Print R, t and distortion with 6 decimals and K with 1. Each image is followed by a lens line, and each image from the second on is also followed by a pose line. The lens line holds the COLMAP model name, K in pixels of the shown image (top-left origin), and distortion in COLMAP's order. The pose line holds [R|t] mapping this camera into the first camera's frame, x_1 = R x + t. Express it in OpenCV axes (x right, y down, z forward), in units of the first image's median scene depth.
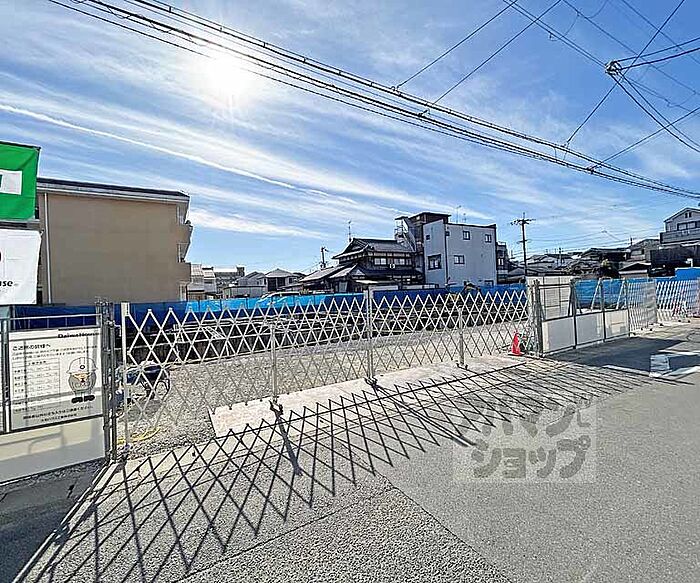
lens RADIAL K [[326.5, 0, 350.0], [0, 326.5, 291.5], [0, 0, 1]] dist [-0.016087, -0.000139]
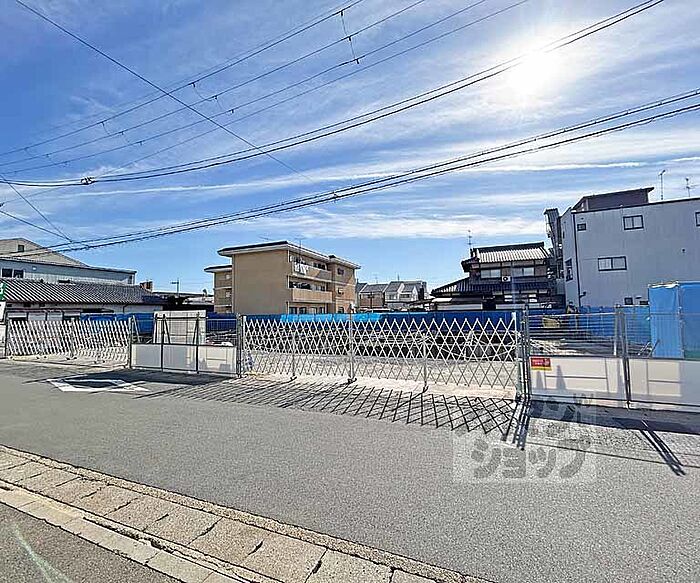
lens RADIAL K [[313.3, 0, 350.0], [0, 313.3, 291.5], [0, 0, 1]] dist [0.000756, 0.000288]
pose [[0.598333, -0.008075, -0.801207, 0.534646], [-0.007780, 0.999844, -0.015887, -0.029150], [0.801210, 0.015739, 0.598176, 0.214527]]
